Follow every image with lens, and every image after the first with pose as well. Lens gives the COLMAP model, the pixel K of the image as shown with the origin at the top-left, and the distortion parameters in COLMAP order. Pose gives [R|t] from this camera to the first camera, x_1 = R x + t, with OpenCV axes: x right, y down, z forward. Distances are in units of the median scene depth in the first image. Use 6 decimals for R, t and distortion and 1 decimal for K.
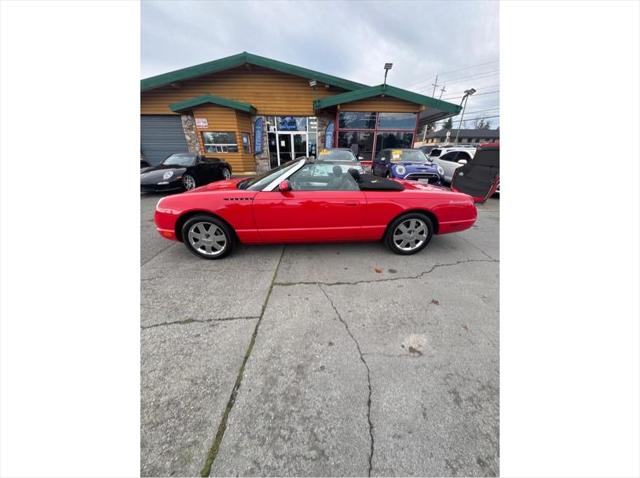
lens RADIAL K [[191.1, 0, 319.3], [0, 191.1, 238.0], [0, 0, 1]] dist [-0.001309, -0.000008]
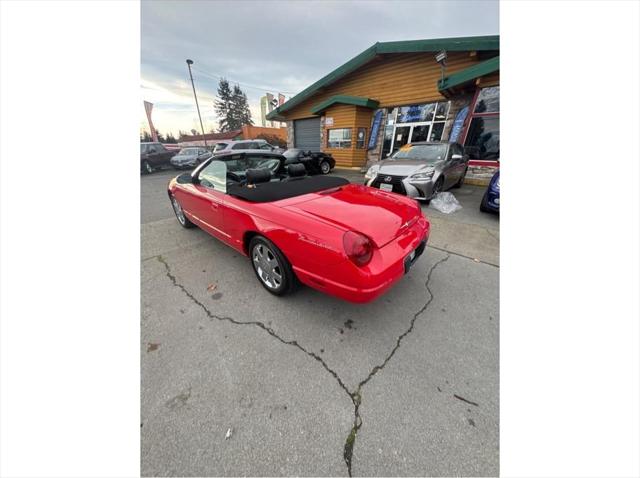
lens RADIAL K [[191.1, 0, 319.3], [0, 191.1, 238.0], [0, 0, 1]] dist [-0.001309, -0.000008]
pose [[0.723465, 0.295257, -0.624036, 1.029630], [-0.281507, 0.951533, 0.123850, -0.261893], [0.630359, 0.086069, 0.771518, 0.563187]]
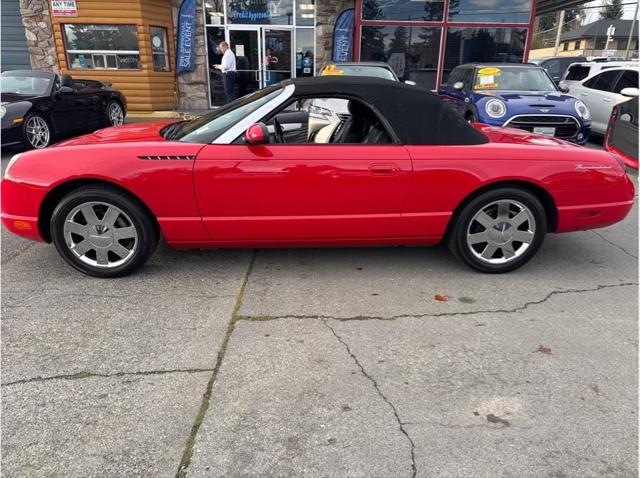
lens RADIAL K [[449.5, 0, 317.6], [0, 449.5, 236.4], [0, 0, 1]] dist [0.036795, -0.040415]
pose [[0.999973, 0.007292, 0.001343, -0.015766], [-0.007183, 0.997610, -0.068719, 0.081417], [-0.001841, 0.068707, 0.997635, -0.190164]]
